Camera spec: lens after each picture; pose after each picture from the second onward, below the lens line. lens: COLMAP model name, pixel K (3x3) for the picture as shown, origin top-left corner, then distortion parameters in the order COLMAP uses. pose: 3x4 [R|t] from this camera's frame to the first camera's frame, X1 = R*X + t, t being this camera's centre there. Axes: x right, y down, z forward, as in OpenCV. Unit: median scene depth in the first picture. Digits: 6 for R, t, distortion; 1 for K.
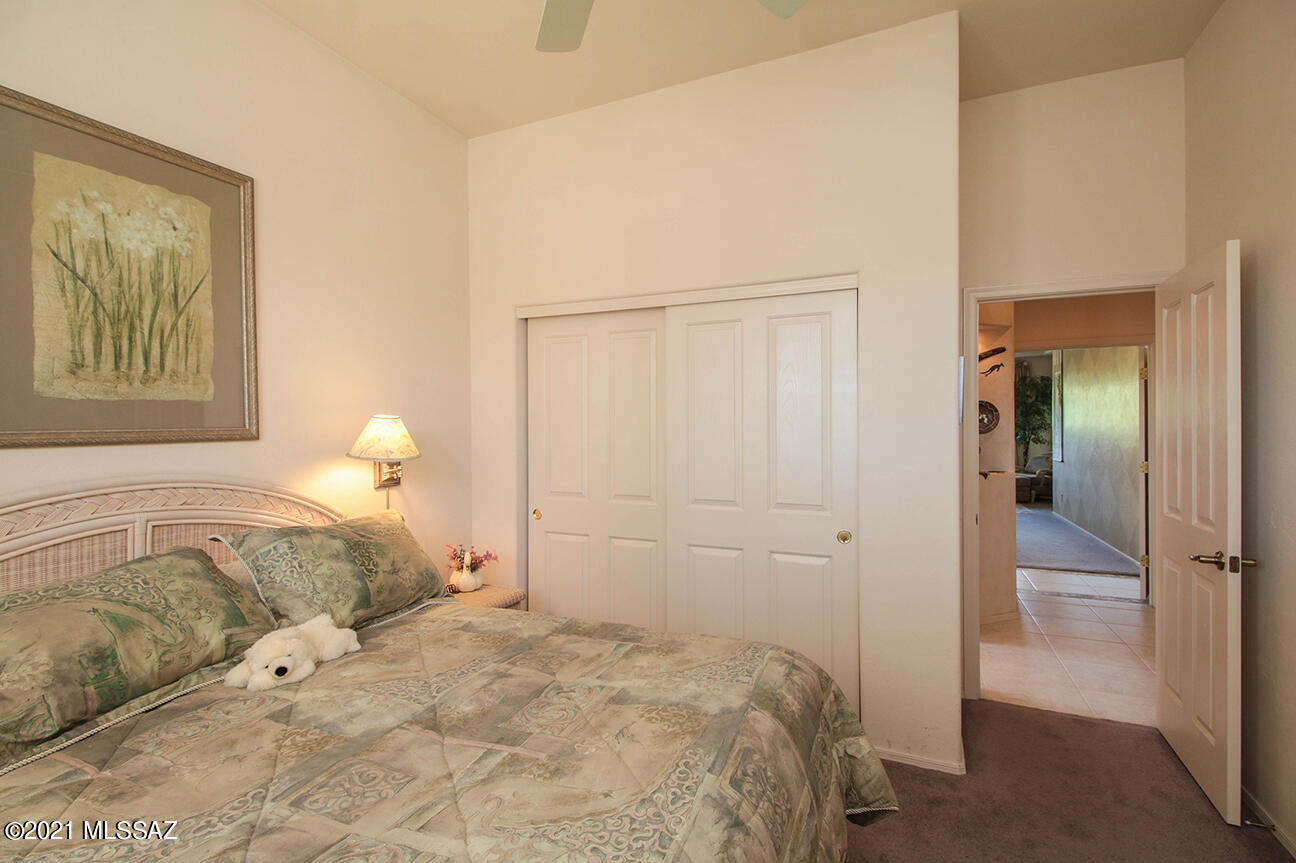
lens RADIAL K [[593.2, 0, 649.3], [0, 593.2, 426.7], [0, 0, 1]] dist [0.001321, -0.001173]
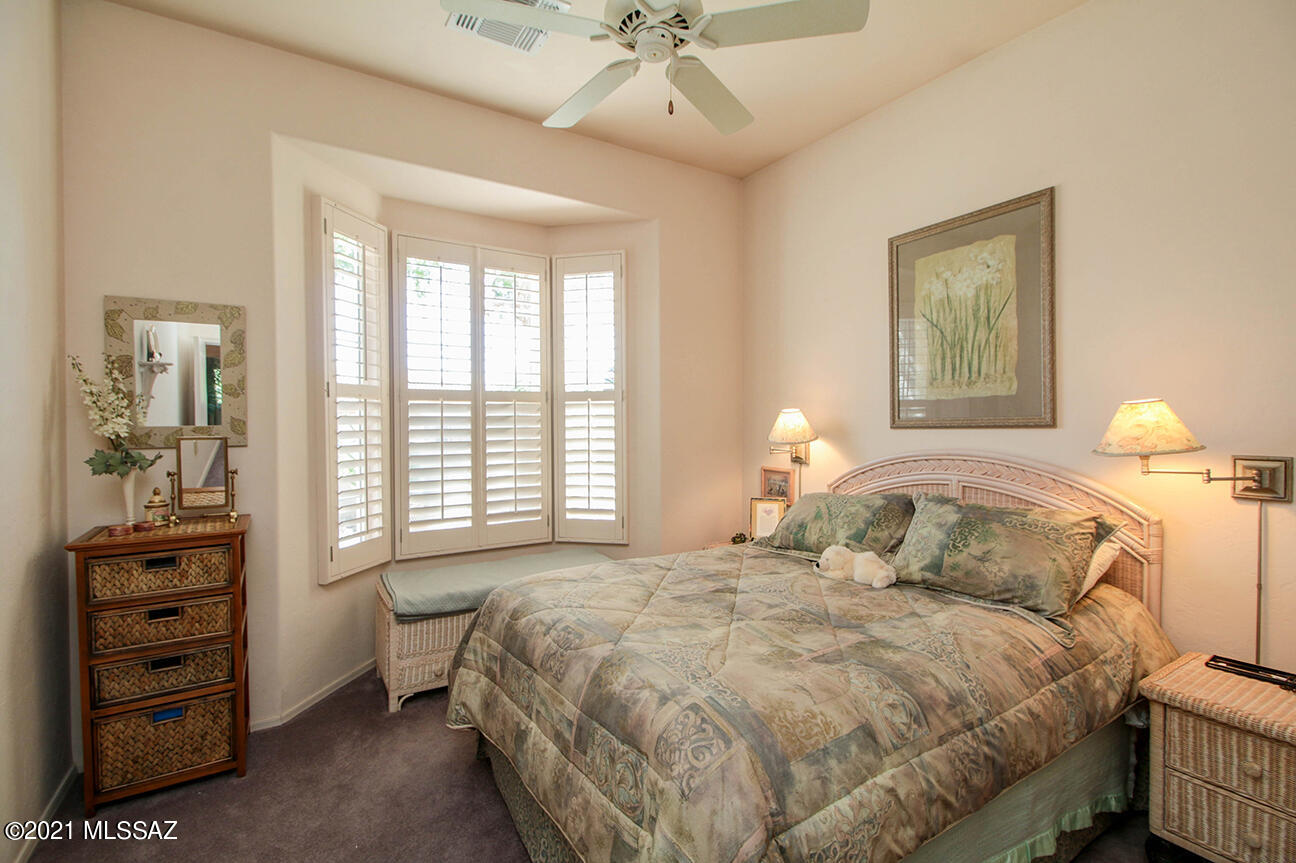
lens RADIAL K [[593.2, 0, 649.3], [0, 593.2, 426.7], [0, 0, 1]] dist [0.001321, -0.001173]
pose [[-0.559637, 0.014973, -0.828603, 0.765558], [0.010370, 0.999885, 0.011064, 0.001508], [0.828673, -0.002401, -0.559728, 1.164385]]
